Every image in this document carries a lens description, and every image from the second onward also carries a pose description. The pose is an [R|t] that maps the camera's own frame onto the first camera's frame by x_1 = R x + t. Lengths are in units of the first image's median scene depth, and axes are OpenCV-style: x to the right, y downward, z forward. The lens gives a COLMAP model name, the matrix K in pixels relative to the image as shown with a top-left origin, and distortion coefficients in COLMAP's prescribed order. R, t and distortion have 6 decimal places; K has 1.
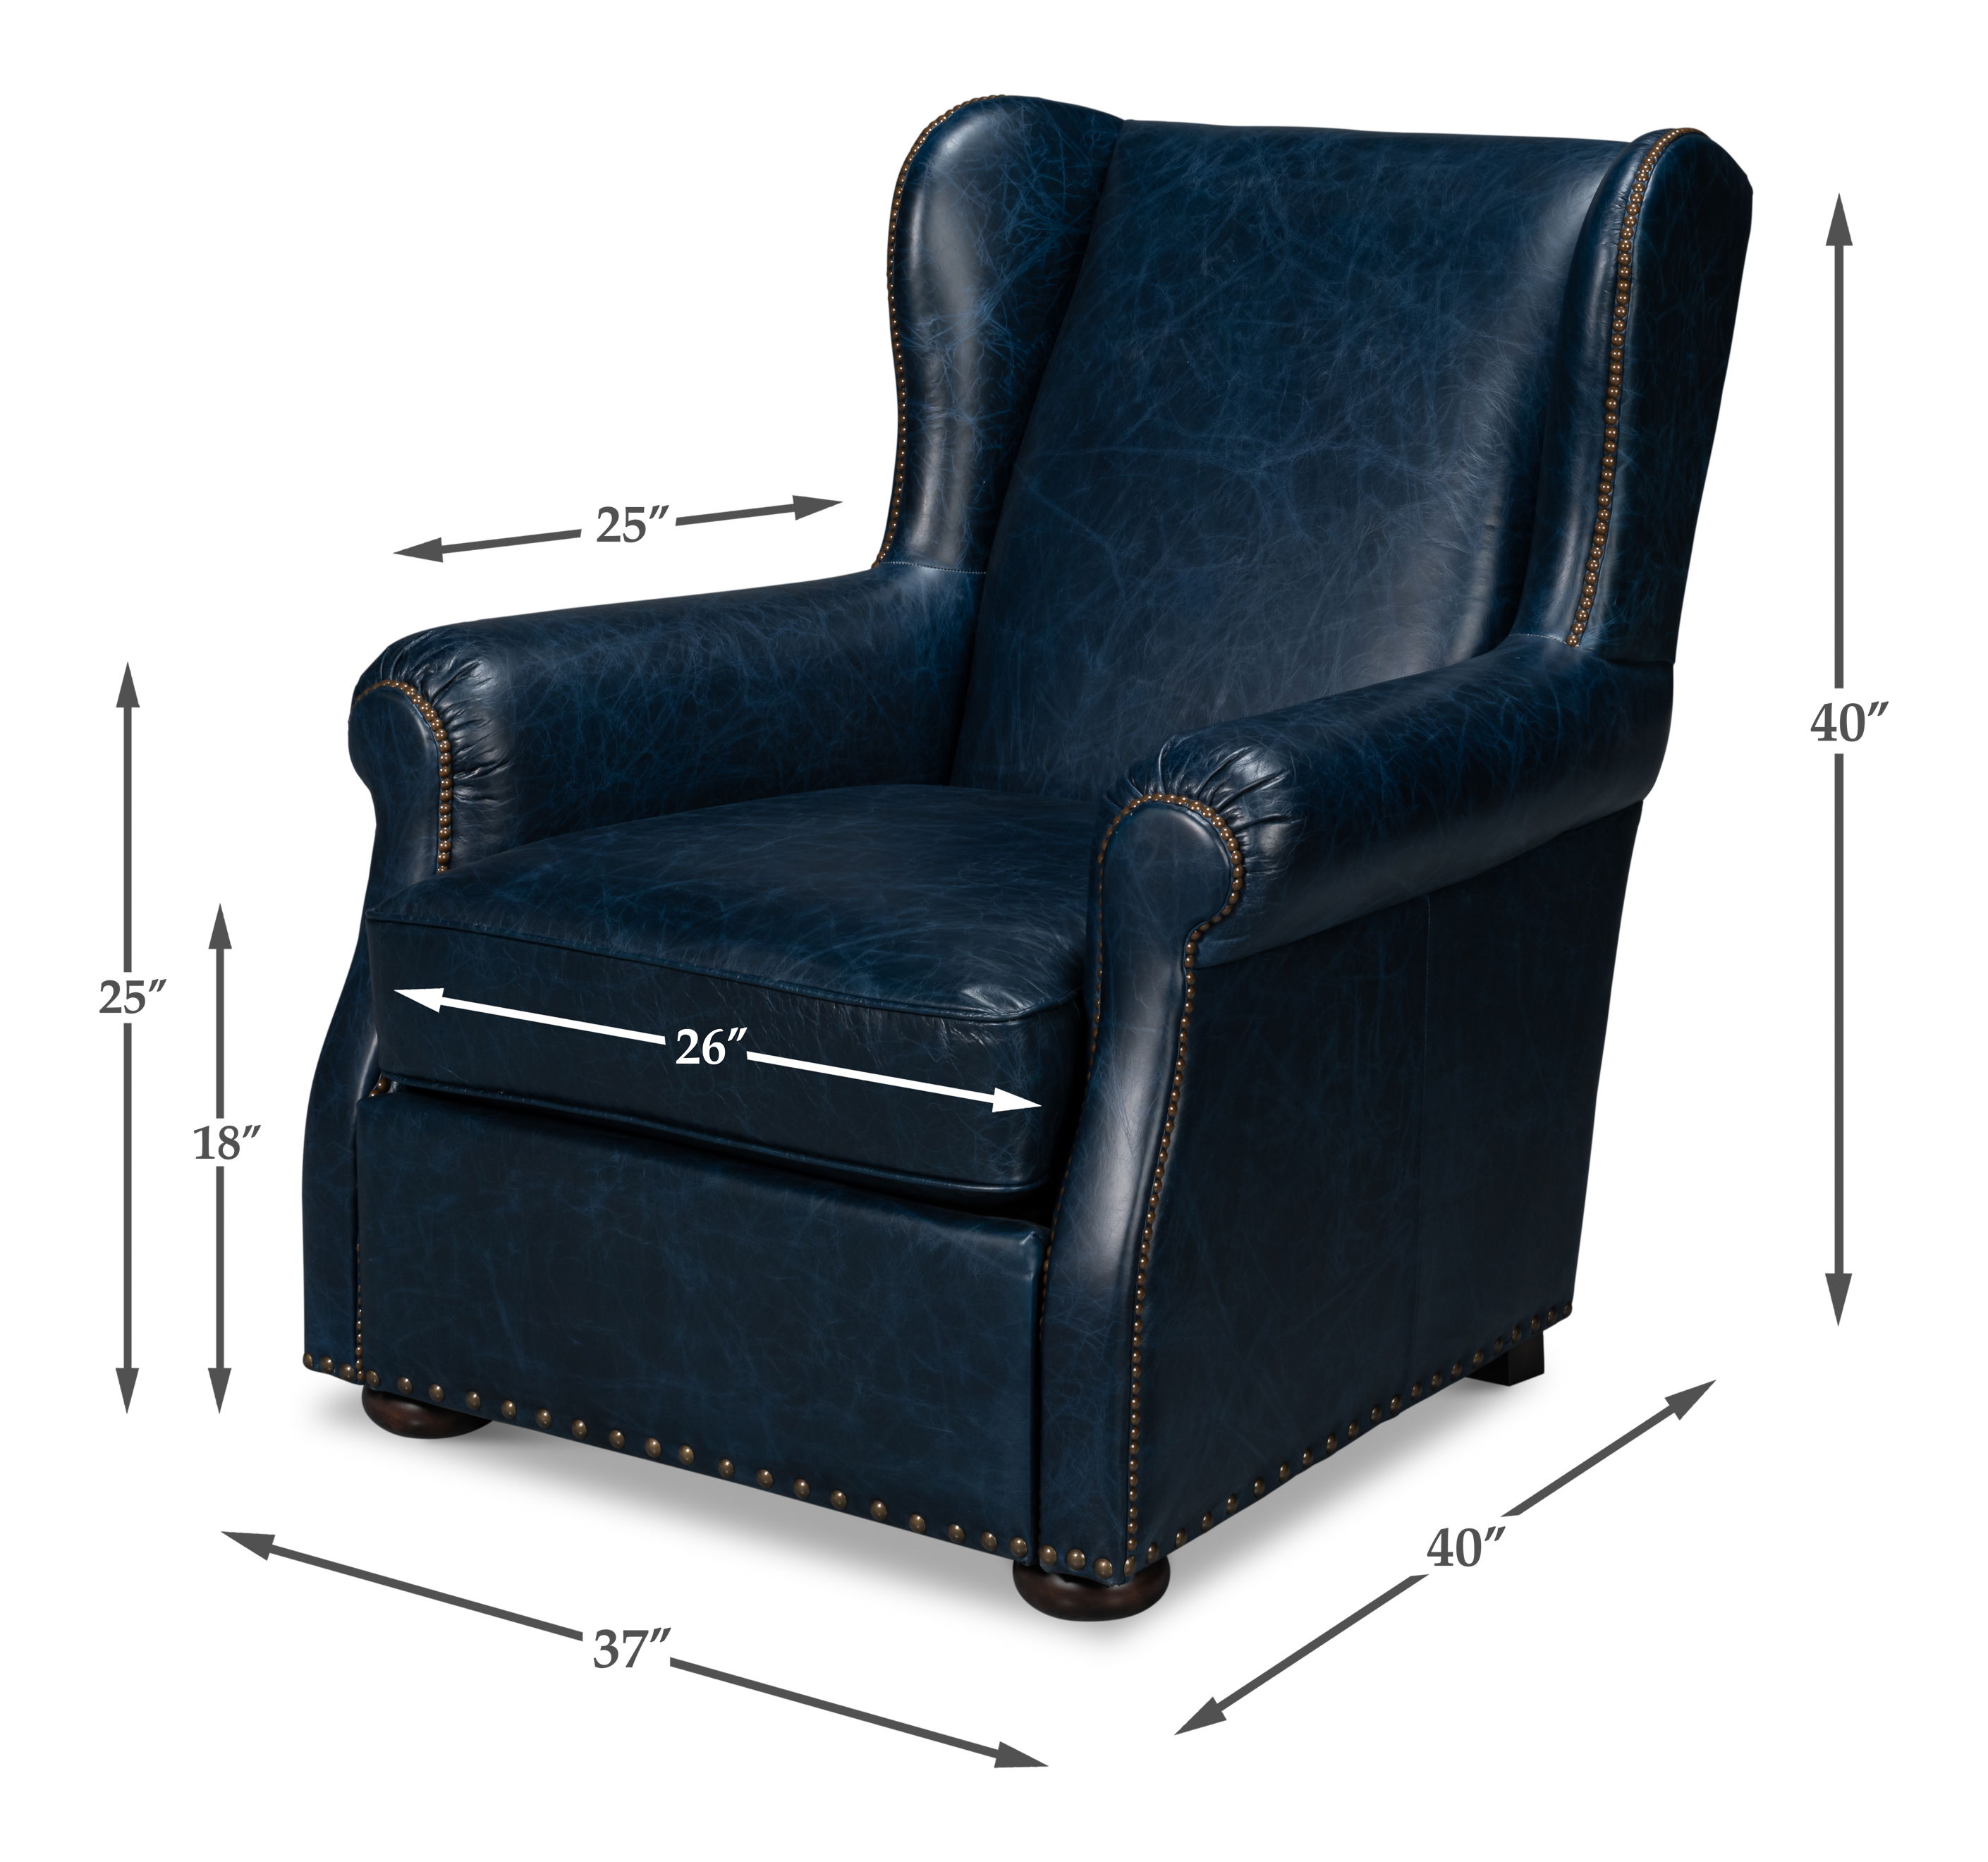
lens RADIAL K [[4734.1, 0, 1101.7], [0, 4734.1, 888.7], [0, 0, 1]] dist [-0.082440, 0.000000]
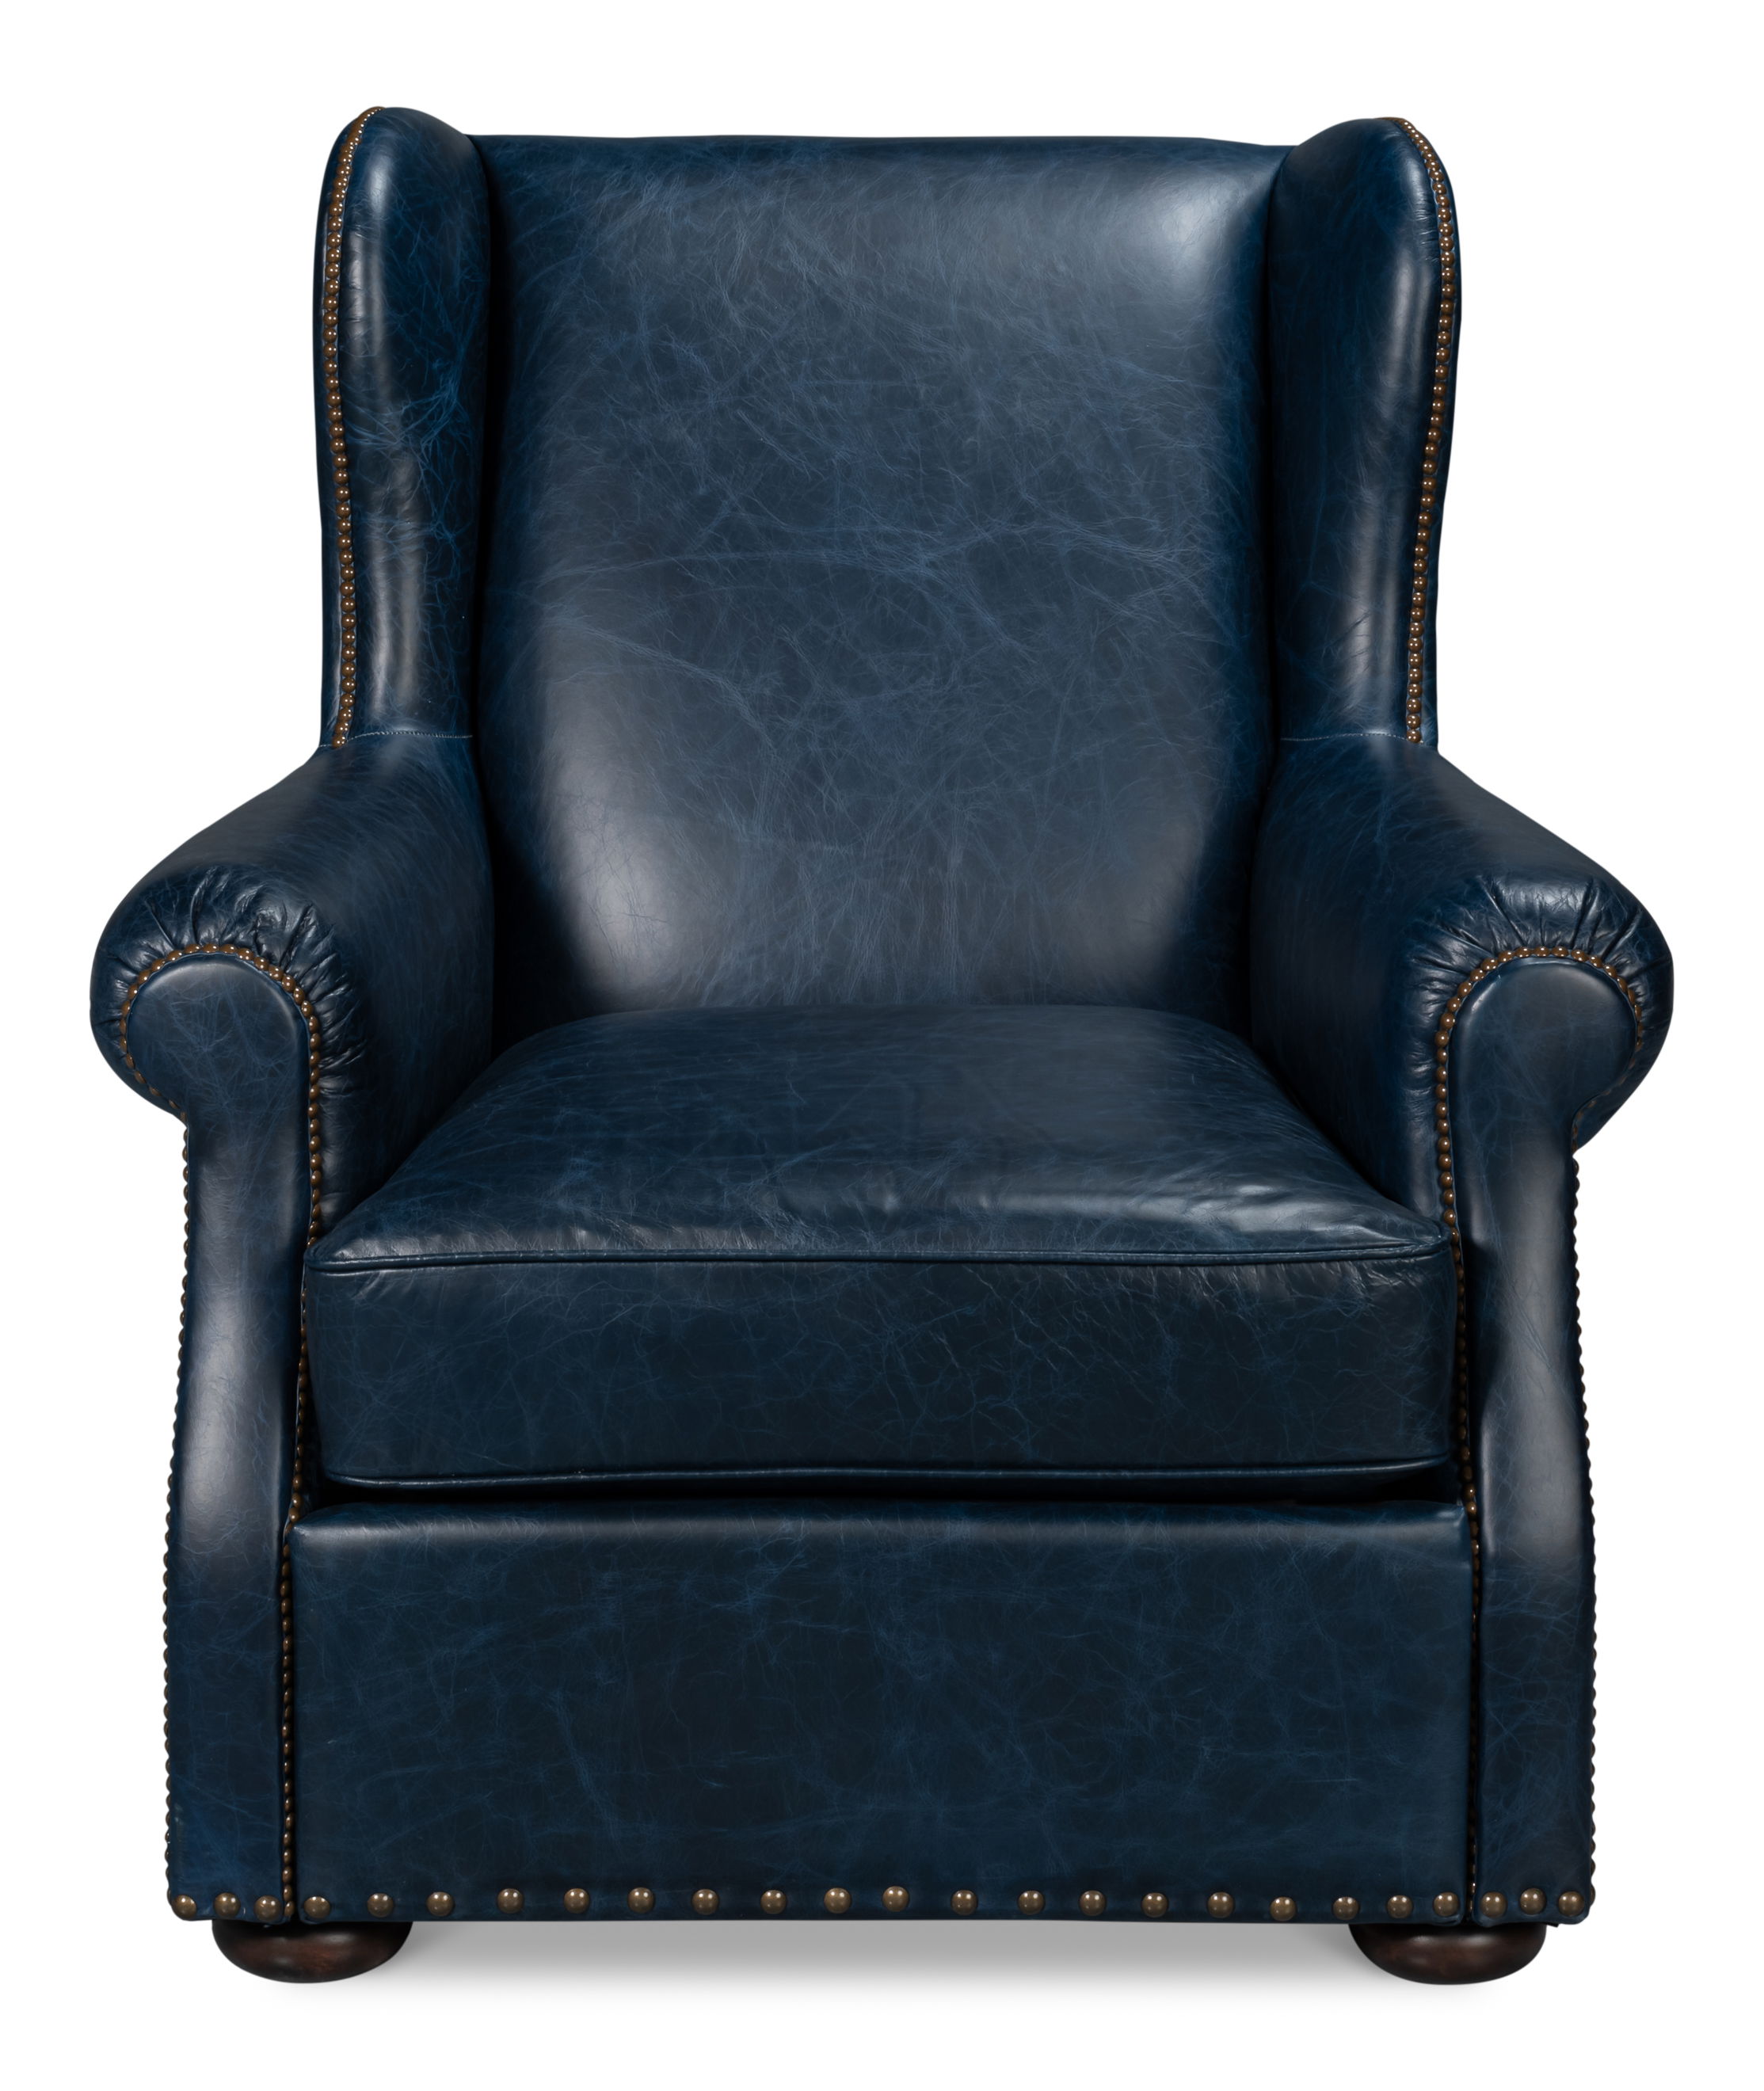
lens RADIAL K [[6193.3, 0, 877.6], [0, 6193.3, 1029.9], [0, 0, 1]] dist [-0.113971, 0.000000]
pose [[0.800455, -0.121046, 0.587044, -0.593863], [0.127066, 0.991405, 0.031165, -0.045307], [-0.585770, 0.049647, 0.808955, 0.172507]]
